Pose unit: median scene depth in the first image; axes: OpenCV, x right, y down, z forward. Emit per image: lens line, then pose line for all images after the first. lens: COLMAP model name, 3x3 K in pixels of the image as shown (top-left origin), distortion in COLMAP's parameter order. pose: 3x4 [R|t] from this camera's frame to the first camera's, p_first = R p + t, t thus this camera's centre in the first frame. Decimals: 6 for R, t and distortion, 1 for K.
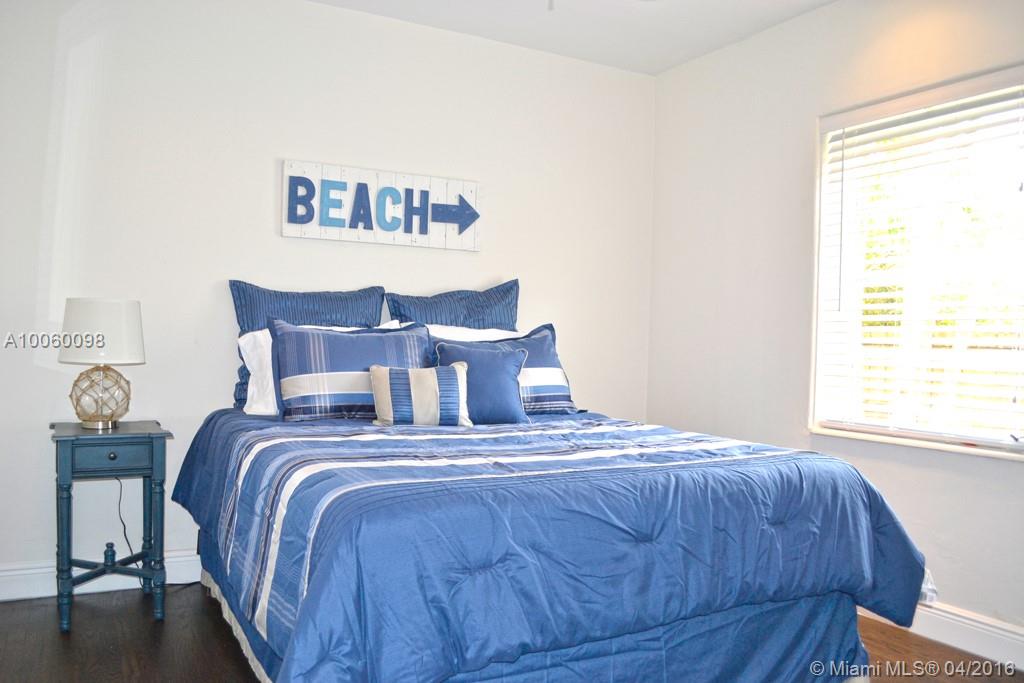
lens RADIAL K [[841.3, 0, 516.1], [0, 841.3, 340.9], [0, 0, 1]] dist [-0.057154, 0.004196]
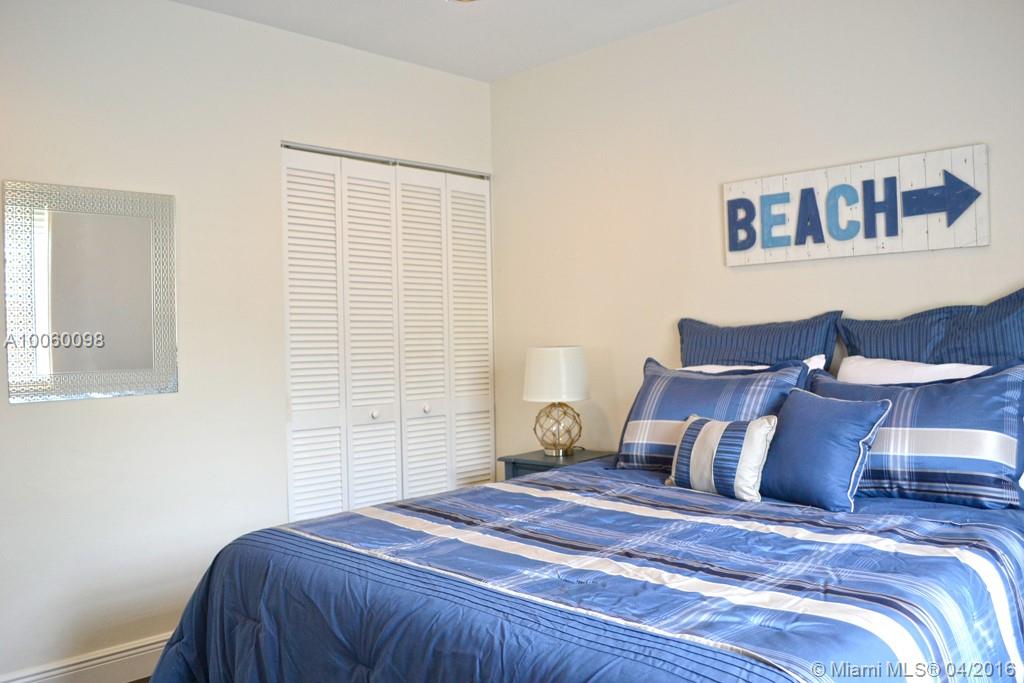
lens RADIAL K [[841.3, 0, 516.4], [0, 841.3, 339.9], [0, 0, 1]] dist [-0.057154, 0.004196]
pose [[0.285234, -0.026977, -0.958078, 0.523528], [0.026484, 0.999444, -0.020257, -0.030199], [0.958092, -0.019596, 0.285790, 0.491984]]
